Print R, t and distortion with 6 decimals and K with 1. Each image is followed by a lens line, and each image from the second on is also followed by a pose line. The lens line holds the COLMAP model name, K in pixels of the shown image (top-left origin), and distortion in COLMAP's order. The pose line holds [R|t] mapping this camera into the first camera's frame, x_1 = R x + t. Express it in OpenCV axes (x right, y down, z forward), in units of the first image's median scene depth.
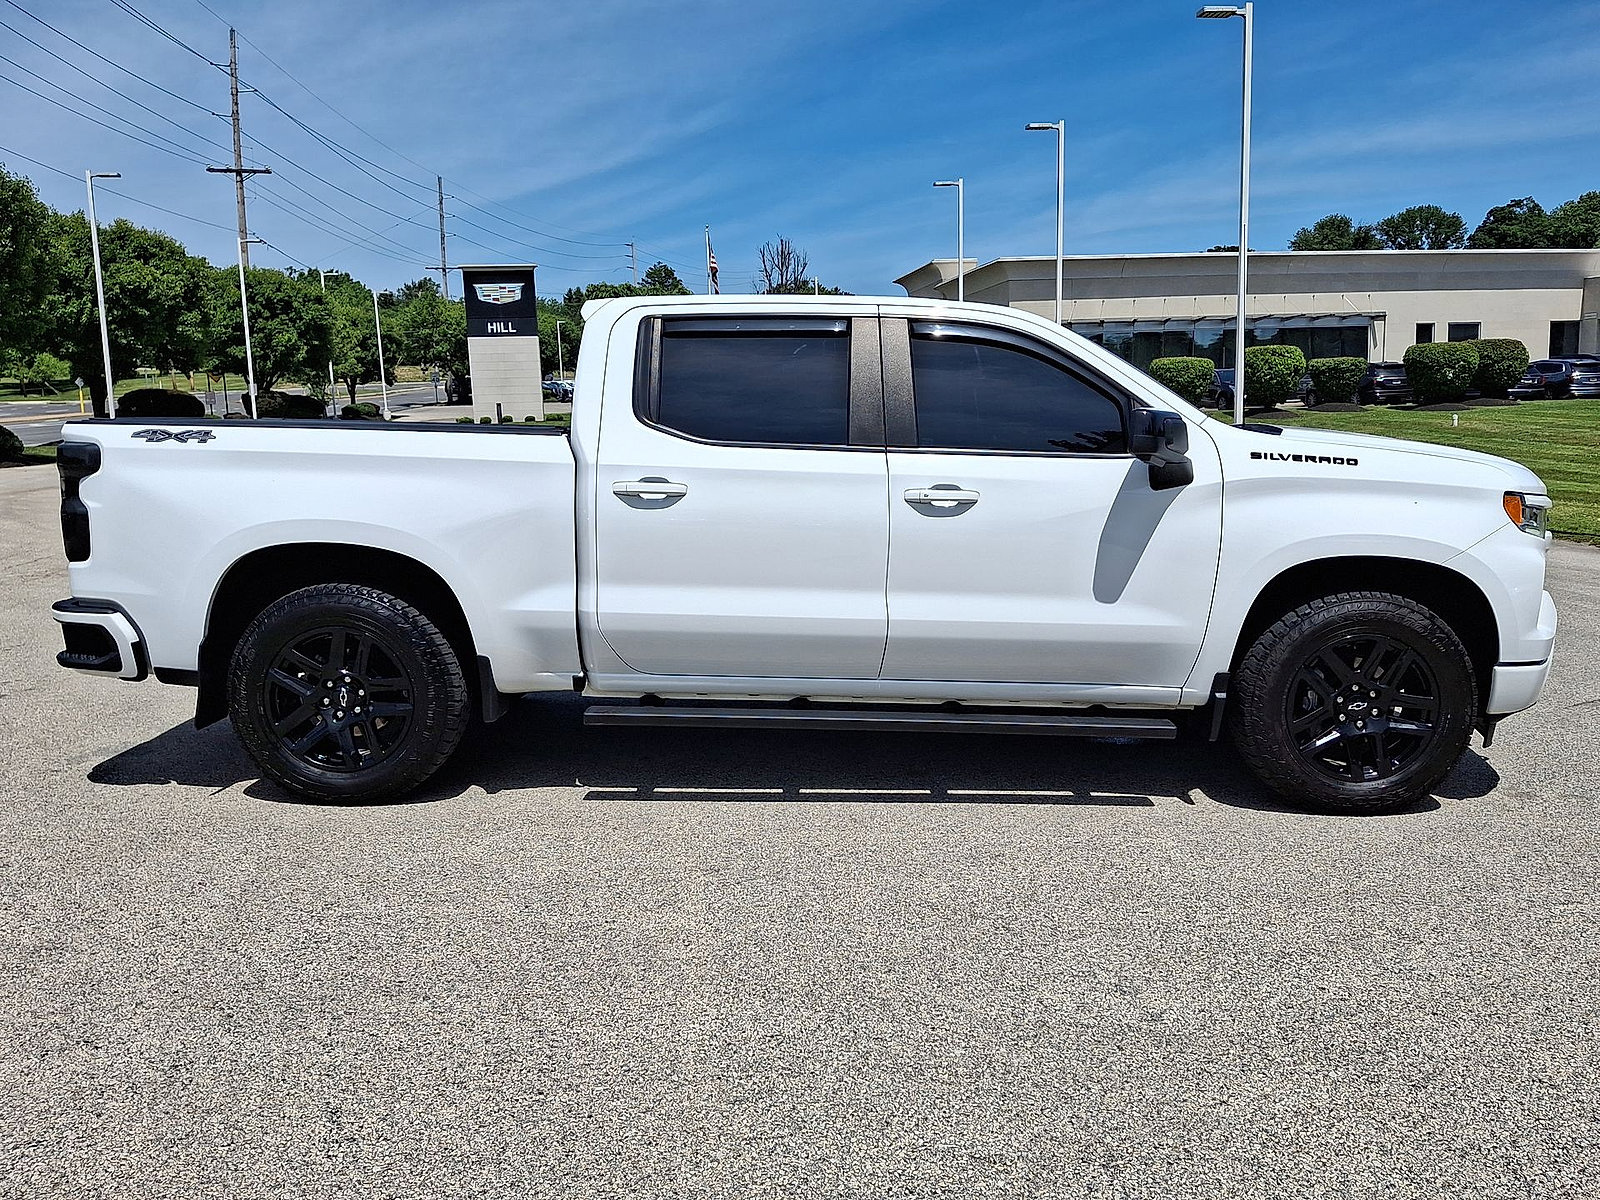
lens RADIAL K [[1339.9, 0, 816.3], [0, 1339.9, 601.8], [0, 0, 1]] dist [0.074376, -0.145859]
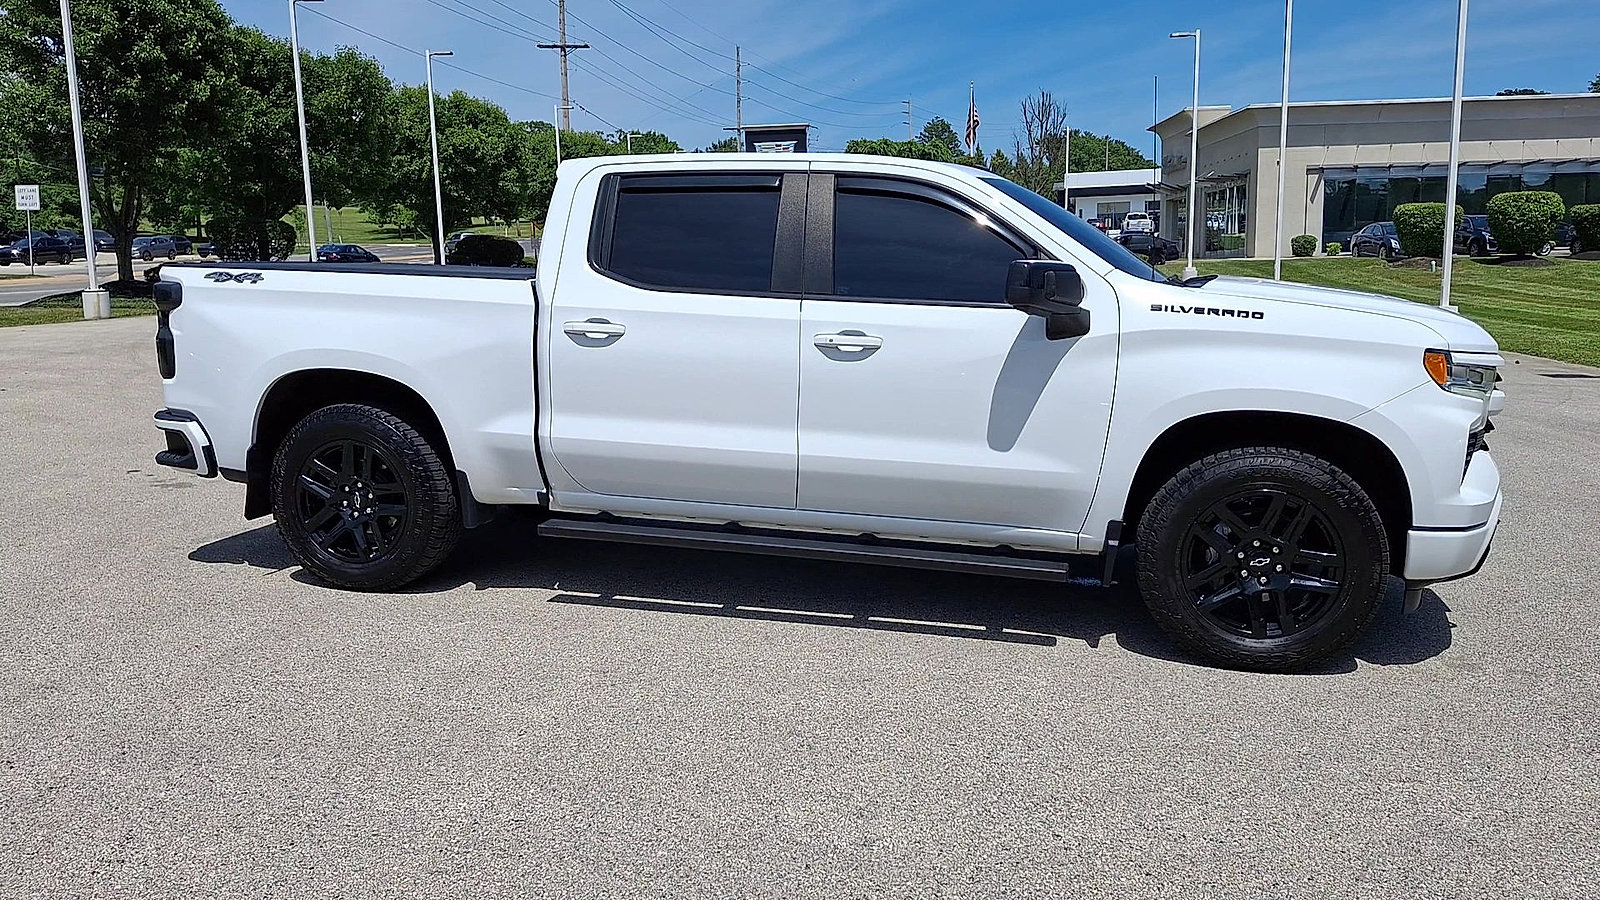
lens RADIAL K [[1236.1, 0, 788.6], [0, 1236.1, 443.7], [0, 0, 1]] dist [0.066040, -0.113683]
pose [[0.971346, 0.041336, -0.234047, 0.269826], [-0.038922, 0.999131, 0.014928, -0.009644], [0.234461, -0.005390, 0.972111, 0.030584]]
